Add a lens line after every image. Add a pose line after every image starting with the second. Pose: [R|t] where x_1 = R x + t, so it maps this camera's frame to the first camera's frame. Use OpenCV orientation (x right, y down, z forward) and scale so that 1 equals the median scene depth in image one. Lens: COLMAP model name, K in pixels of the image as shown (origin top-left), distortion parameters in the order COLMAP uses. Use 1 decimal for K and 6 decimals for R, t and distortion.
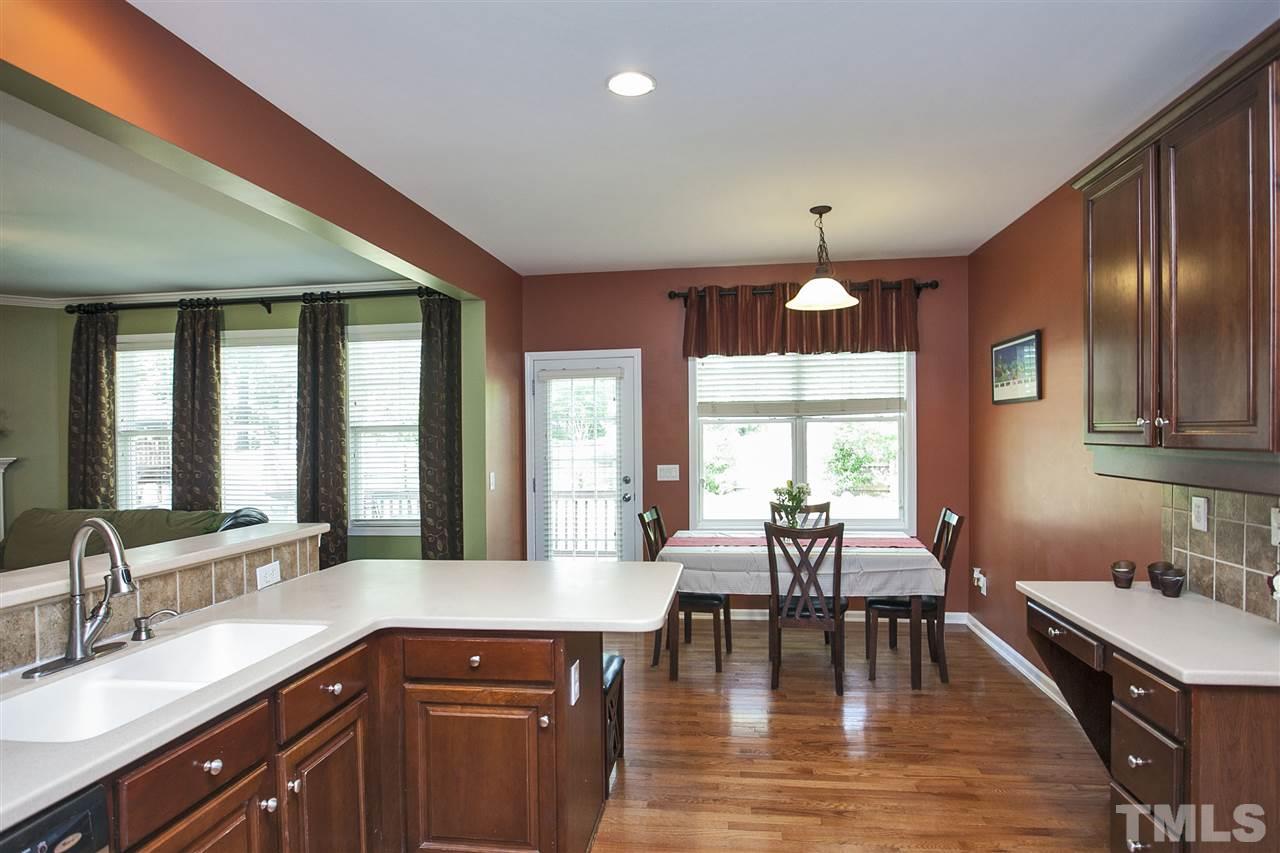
lens RADIAL K [[649.9, 0, 641.1], [0, 649.9, 438.1], [0, 0, 1]] dist [-0.043384, 0.000582]
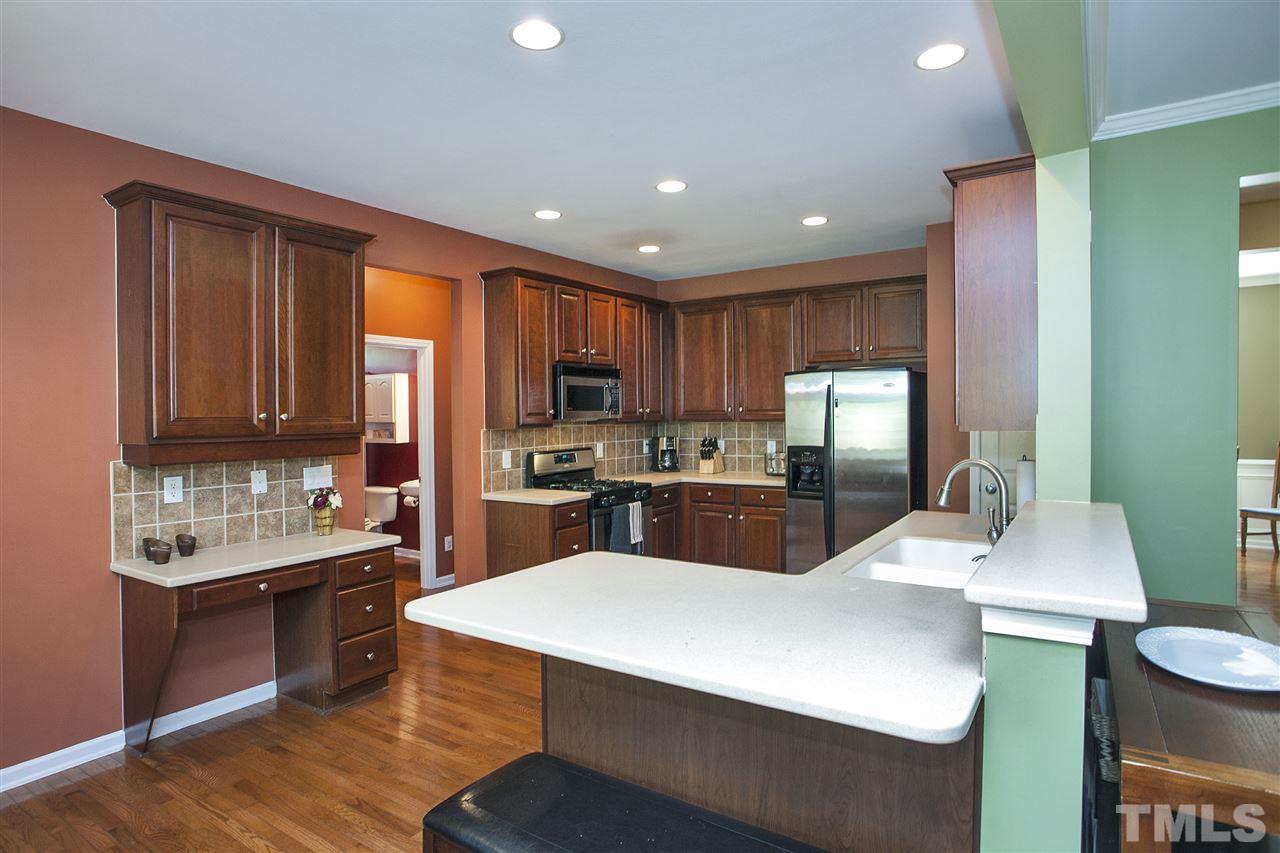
lens RADIAL K [[750.2, 0, 640.0], [0, 750.2, 426.5], [0, 0, 1]] dist [-0.002578, 0.000310]
pose [[-0.894703, 0.017837, 0.446305, -0.299327], [0.028028, 0.999475, 0.016242, -0.003549], [-0.445781, 0.027041, -0.894733, 0.888733]]
